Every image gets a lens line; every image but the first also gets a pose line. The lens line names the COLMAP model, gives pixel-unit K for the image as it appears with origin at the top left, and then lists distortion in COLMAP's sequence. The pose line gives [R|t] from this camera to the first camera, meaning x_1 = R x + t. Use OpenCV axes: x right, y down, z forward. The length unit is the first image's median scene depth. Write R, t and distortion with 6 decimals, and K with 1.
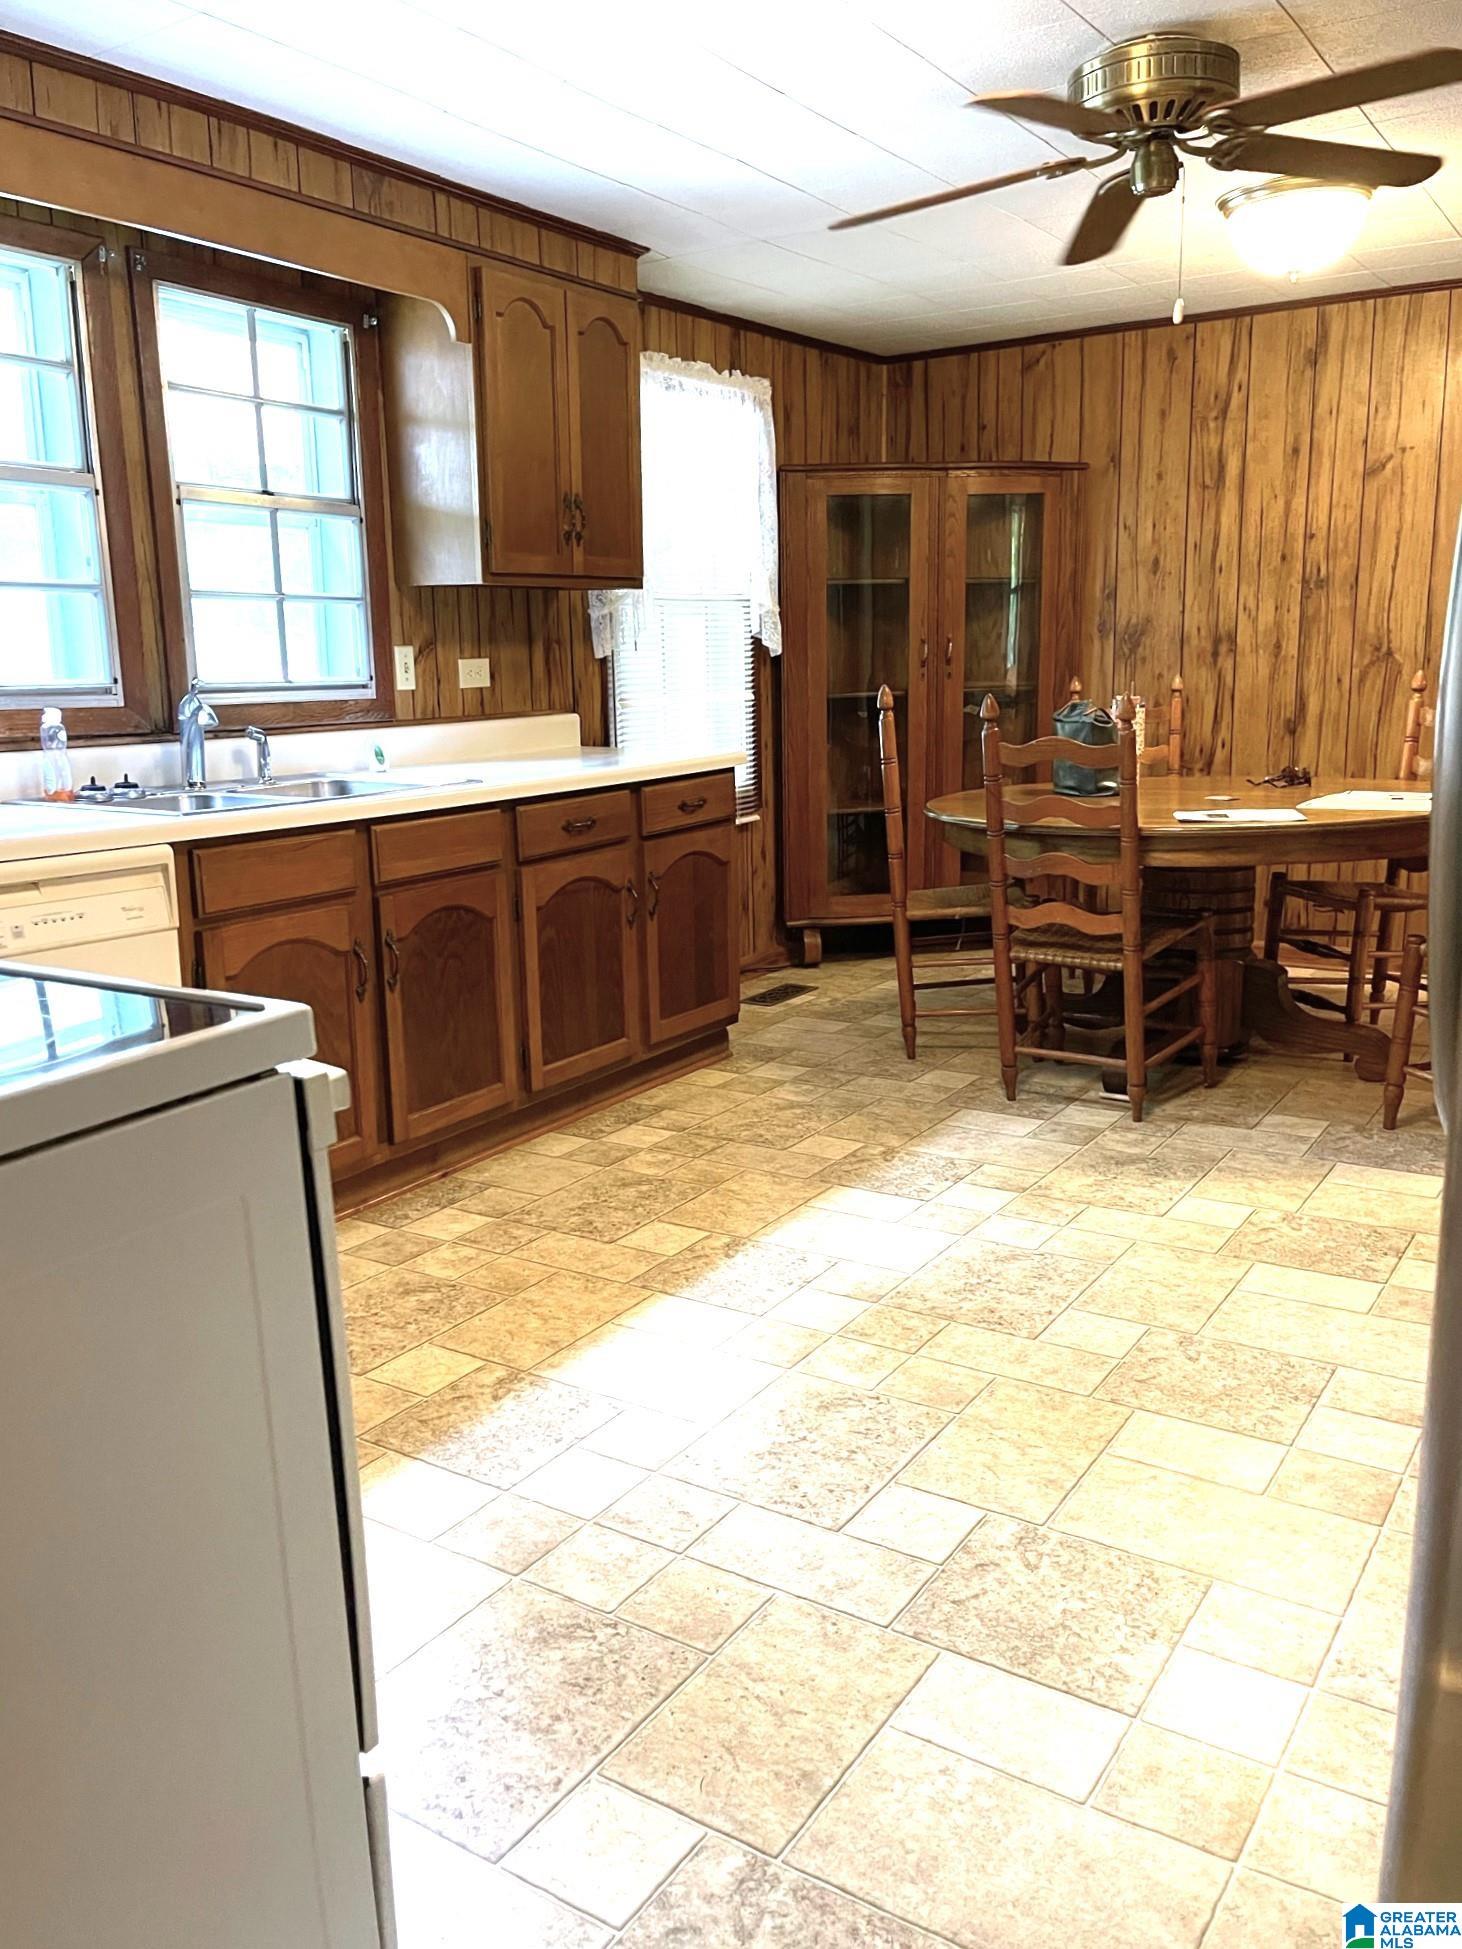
lens RADIAL K [[1505.5, 0, 709.1], [0, 1505.5, 971.6], [0, 0, 1]] dist [0.083107, -0.109471]
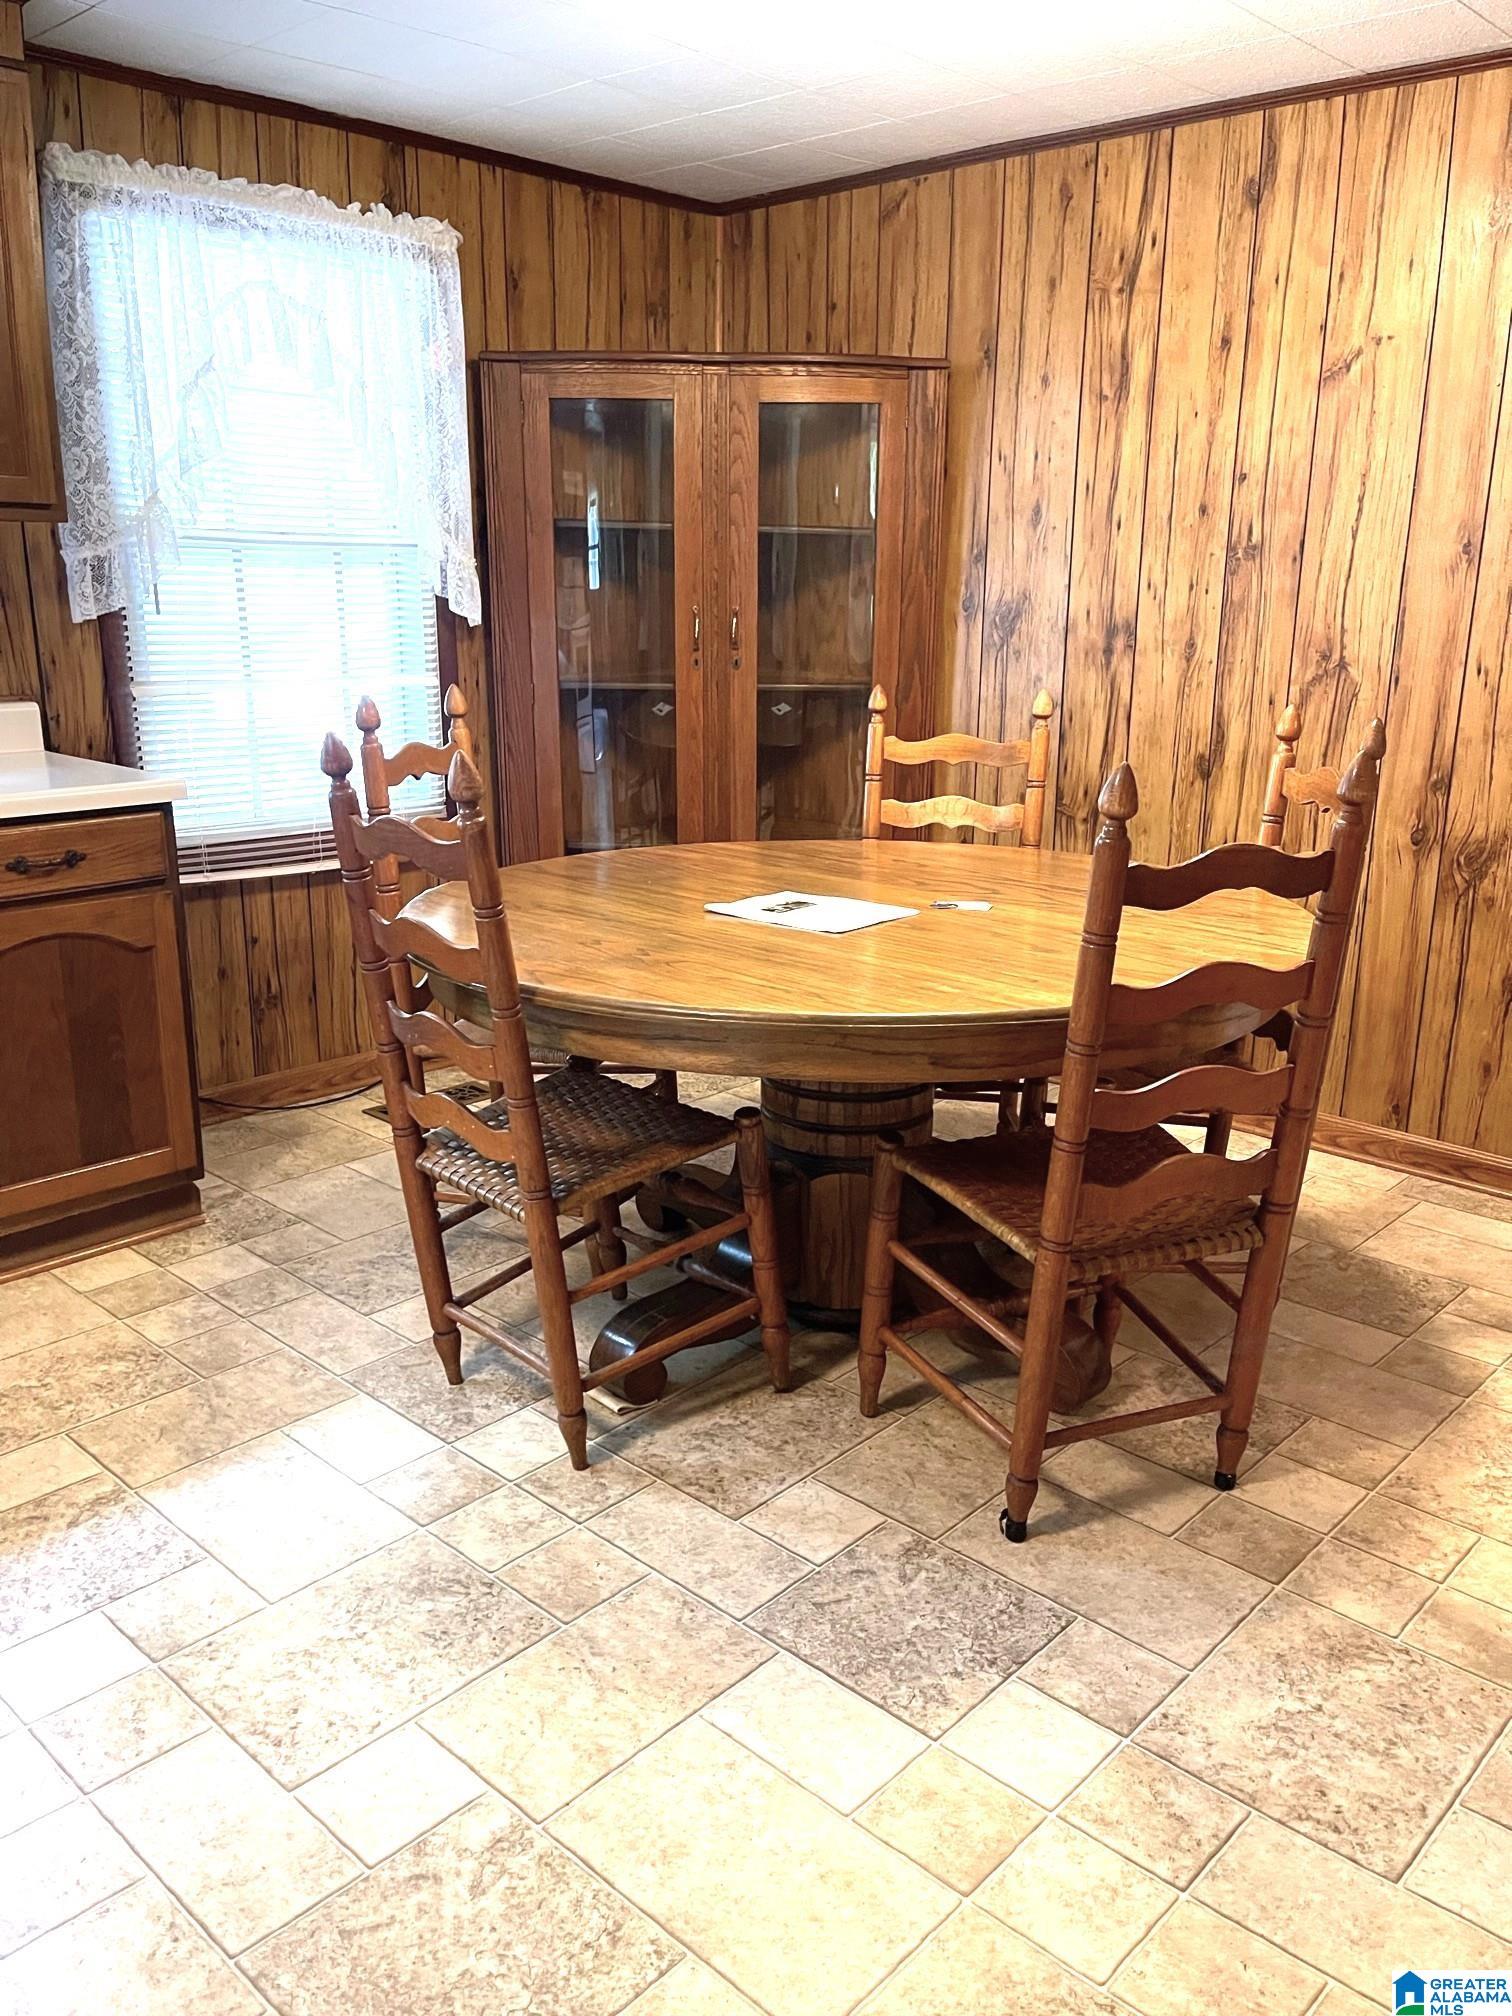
lens RADIAL K [[1505.0, 0, 751.0], [0, 1505.0, 1018.0], [0, 0, 1]] dist [0.072926, -0.107283]
pose [[0.986274, 0.078630, -0.145195, 0.298732], [-0.068590, 0.994977, 0.072915, -0.087890], [0.150199, -0.061955, 0.986713, 0.310594]]
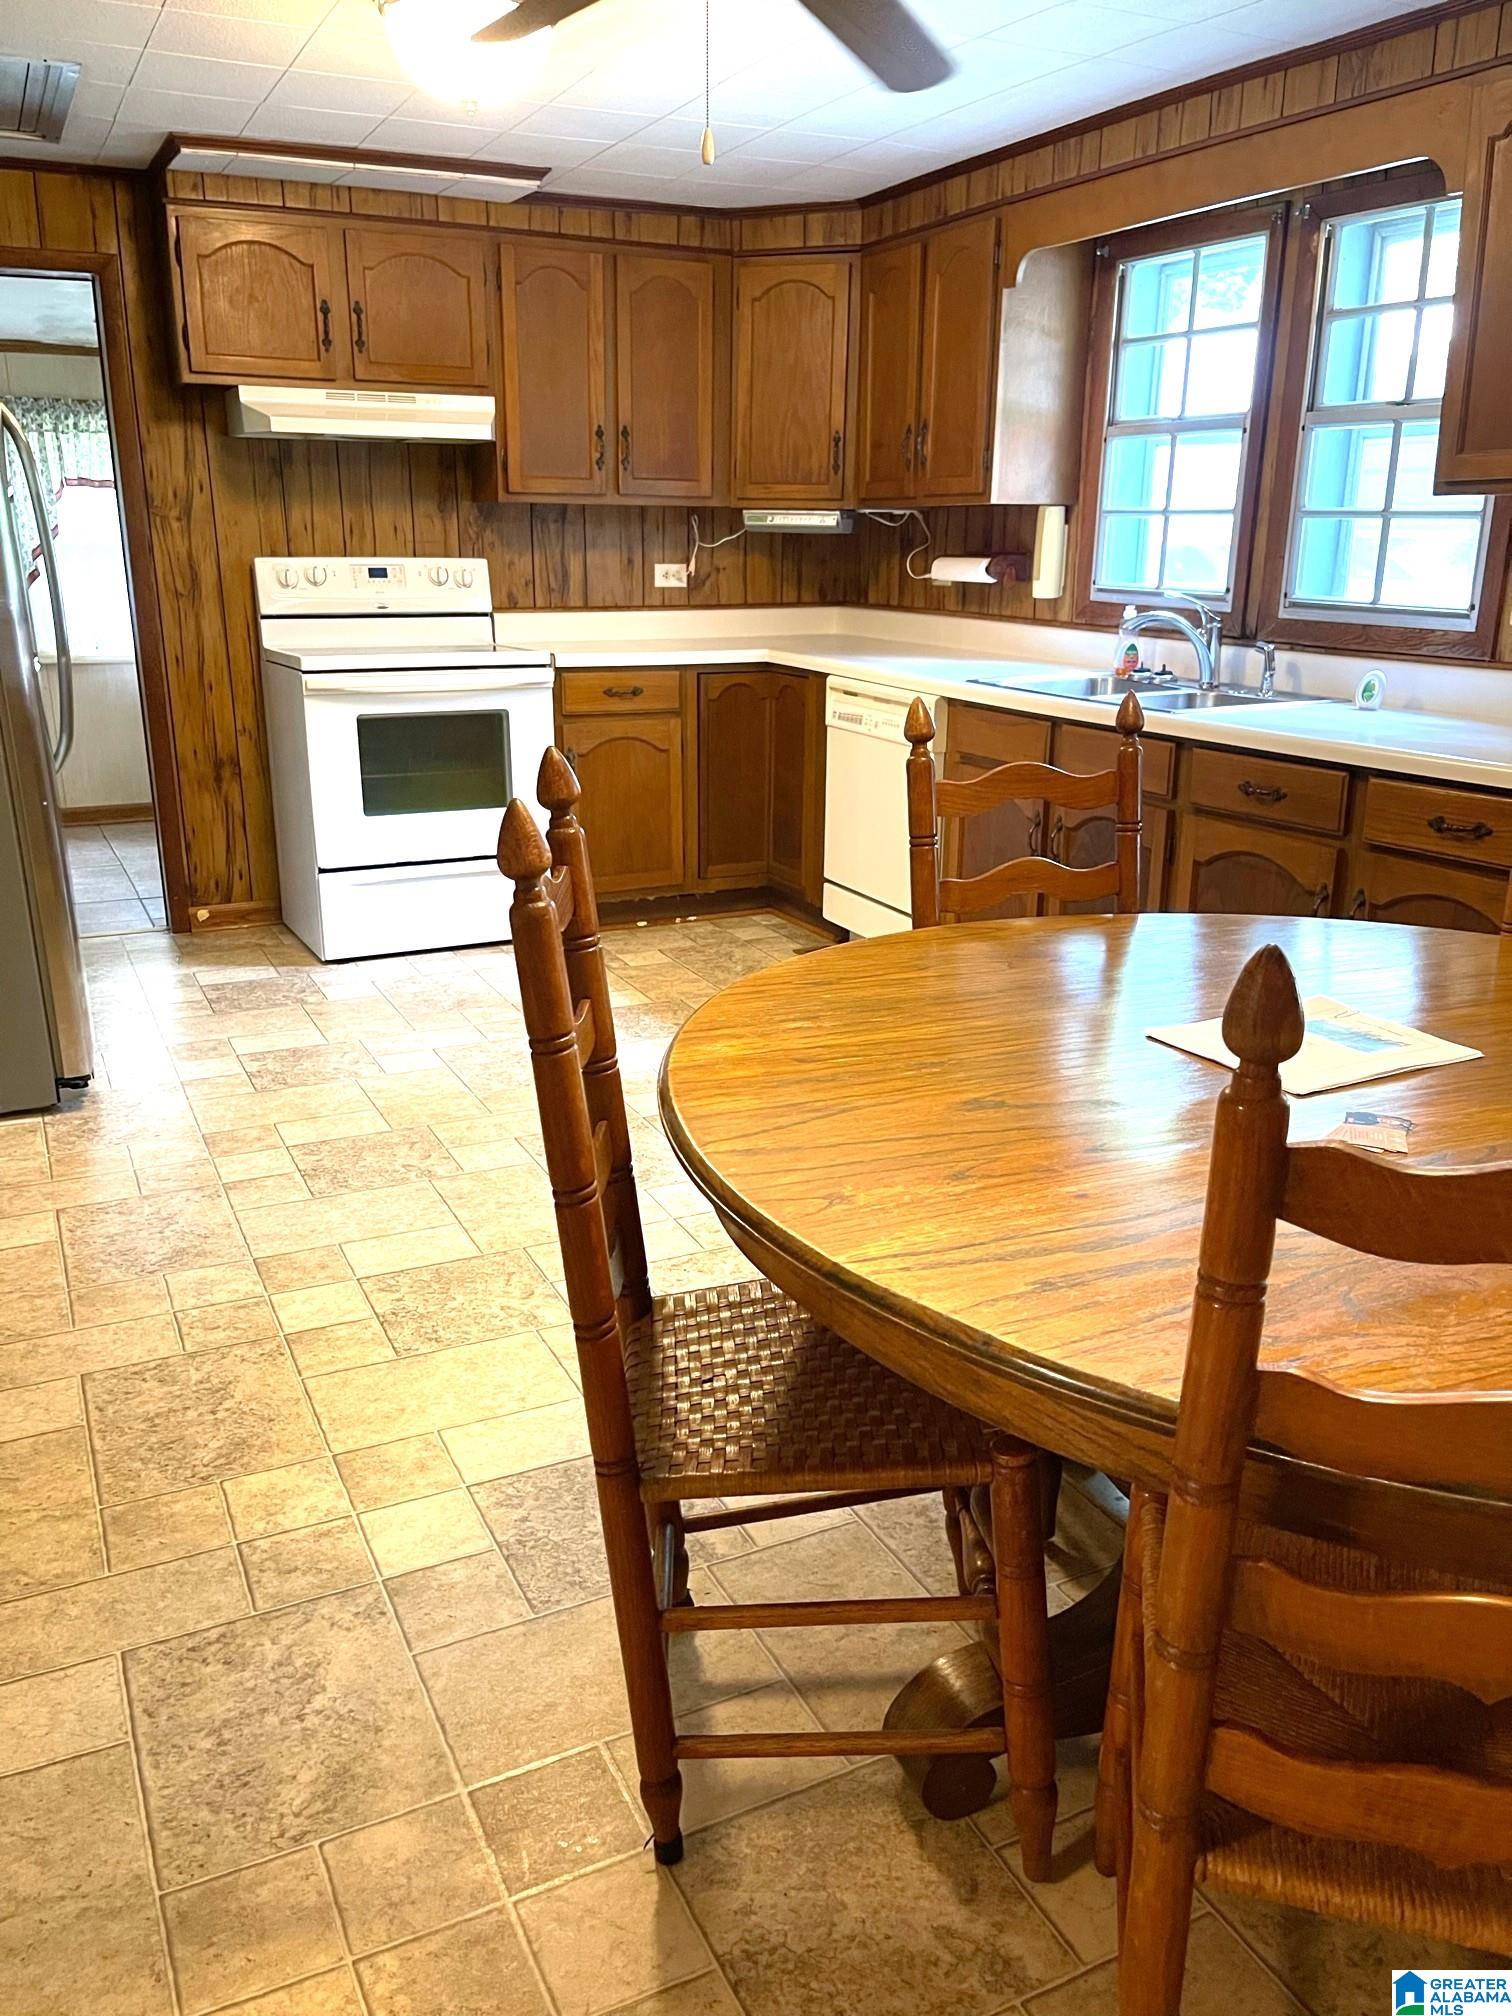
lens RADIAL K [[1562.8, 0, 723.9], [0, 1562.8, 1007.2], [0, 0, 1]] dist [0.118765, -0.195359]
pose [[-0.509519, 0.260050, -0.820222, 0.572875], [-0.187316, 0.896854, 0.400706, -0.200463], [0.839823, 0.357808, -0.408253, 0.807962]]
